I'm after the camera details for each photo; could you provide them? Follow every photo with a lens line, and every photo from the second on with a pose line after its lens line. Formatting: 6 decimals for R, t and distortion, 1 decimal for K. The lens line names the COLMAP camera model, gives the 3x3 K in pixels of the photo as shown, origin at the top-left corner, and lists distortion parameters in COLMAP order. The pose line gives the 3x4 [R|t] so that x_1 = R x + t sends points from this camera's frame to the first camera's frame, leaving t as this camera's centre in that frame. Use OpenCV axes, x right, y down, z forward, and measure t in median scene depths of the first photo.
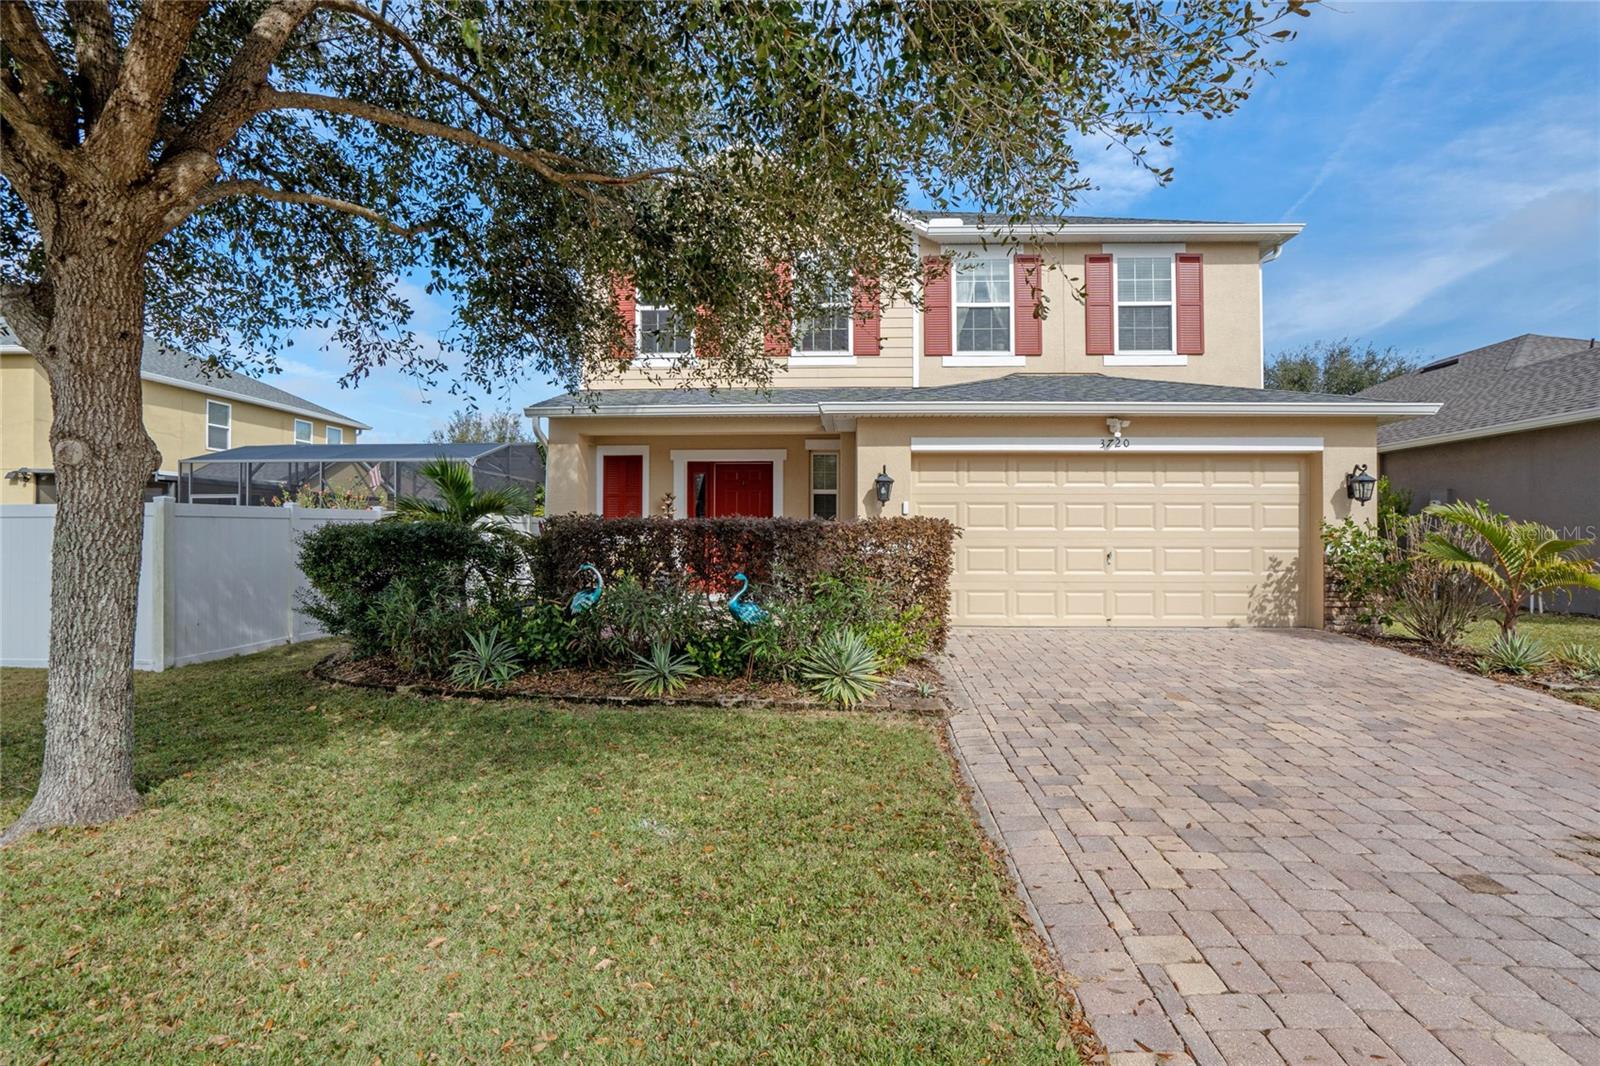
lens RADIAL K [[765.4, 0, 800.0], [0, 765.4, 533.0], [0, 0, 1]] dist [-0.029978, -0.000069]
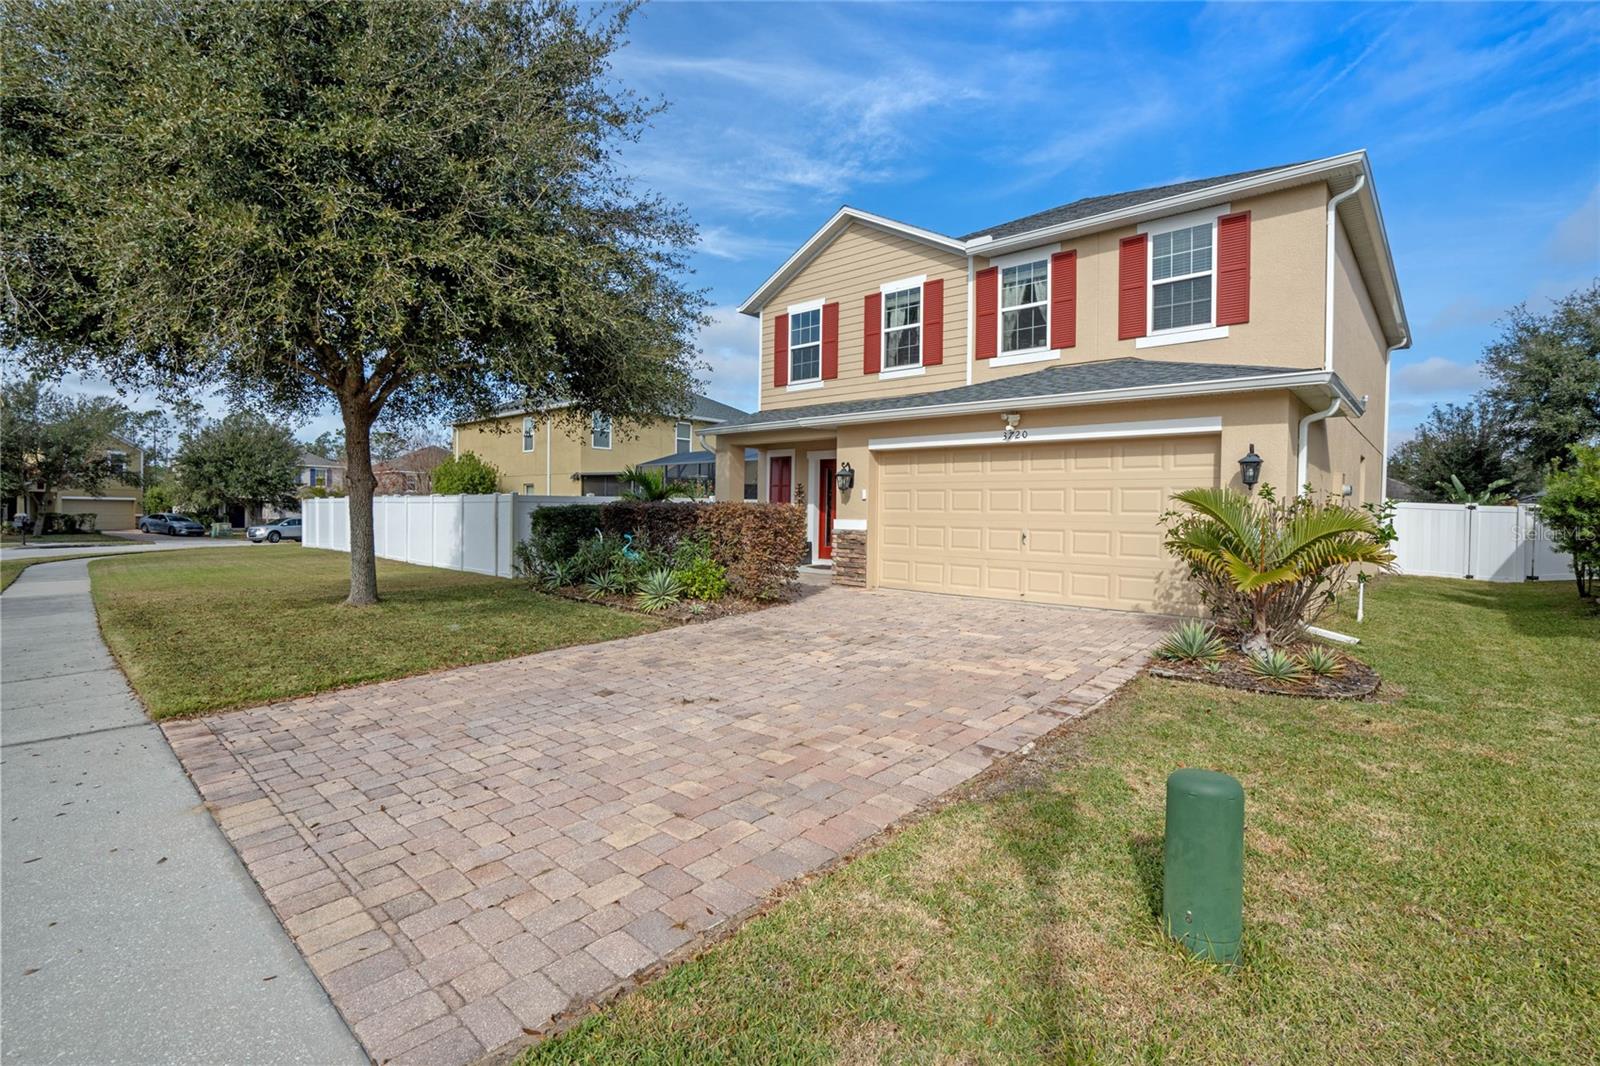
lens RADIAL K [[741.5, 0, 800.0], [0, 741.5, 533.0], [0, 0, 1]] dist [-0.002345, -0.000046]
pose [[0.788188, 0.026105, -0.614881, 0.661802], [-0.013014, 0.999584, 0.025756, 0.000596], [0.615297, -0.012298, 0.788199, -0.034234]]
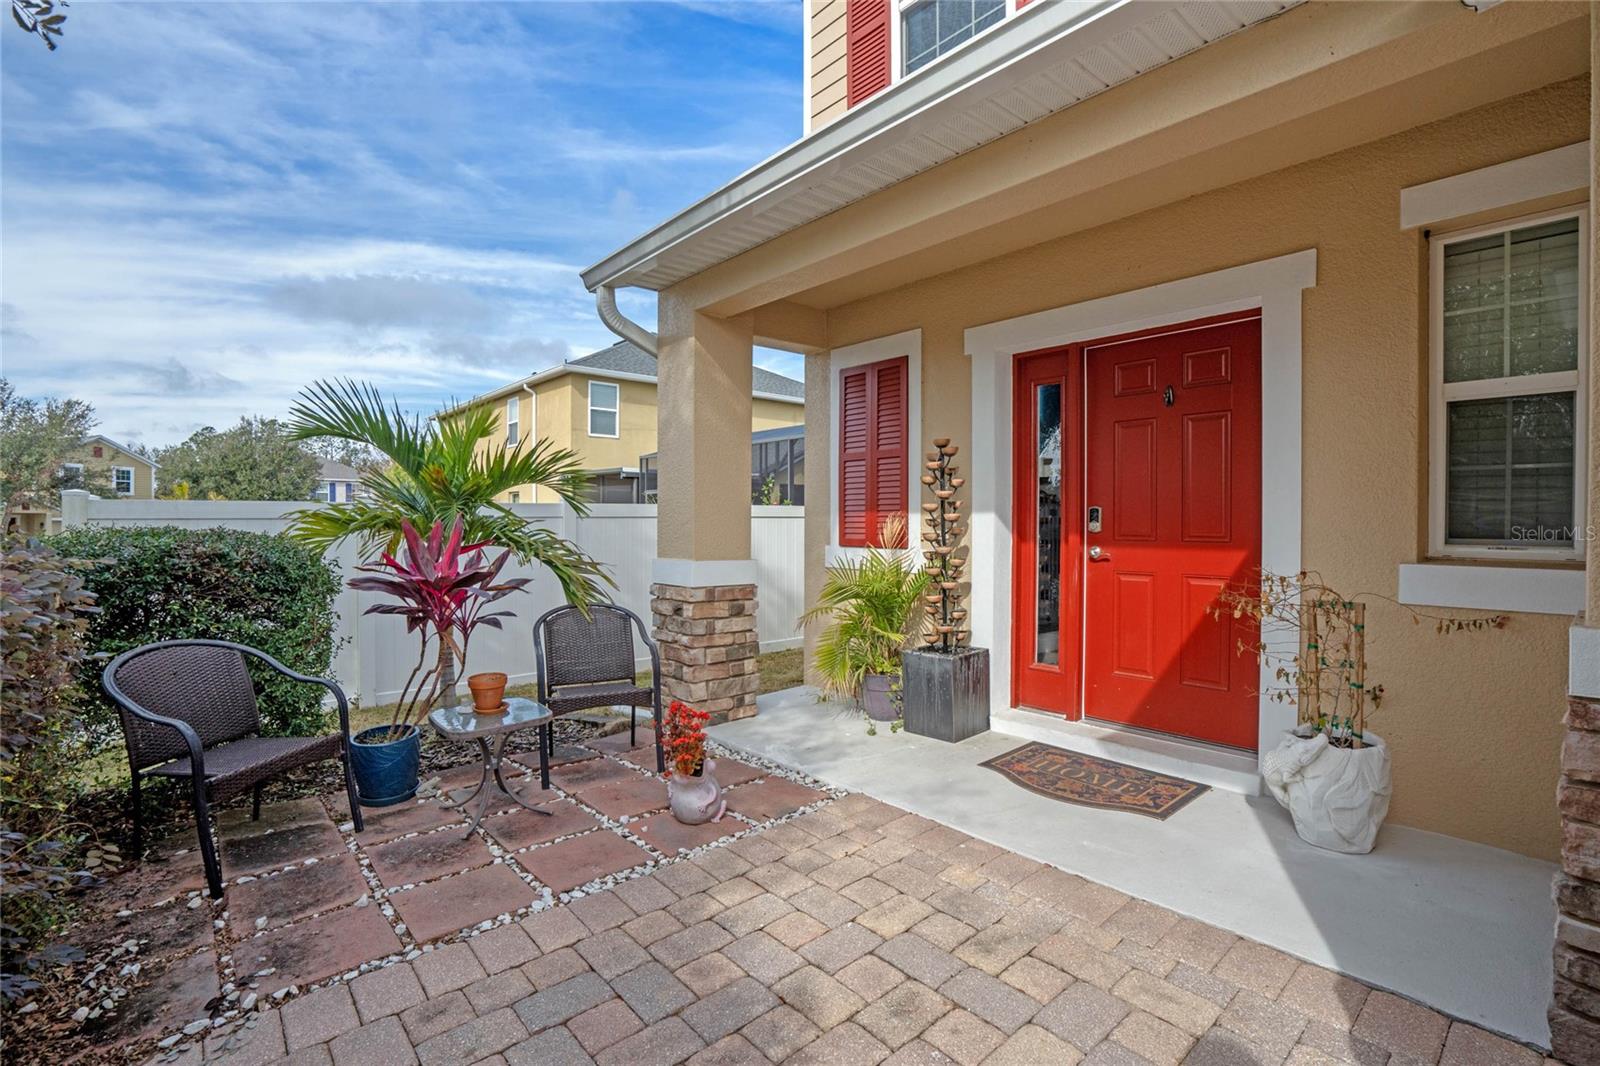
lens RADIAL K [[741.5, 0, 800.0], [0, 741.5, 533.0], [0, 0, 1]] dist [-0.002345, -0.000046]
pose [[0.706724, 0.008247, -0.707442, 0.036634], [-0.002074, 0.999952, 0.009586, -0.011407], [0.707487, -0.005308, 0.706707, 0.721988]]
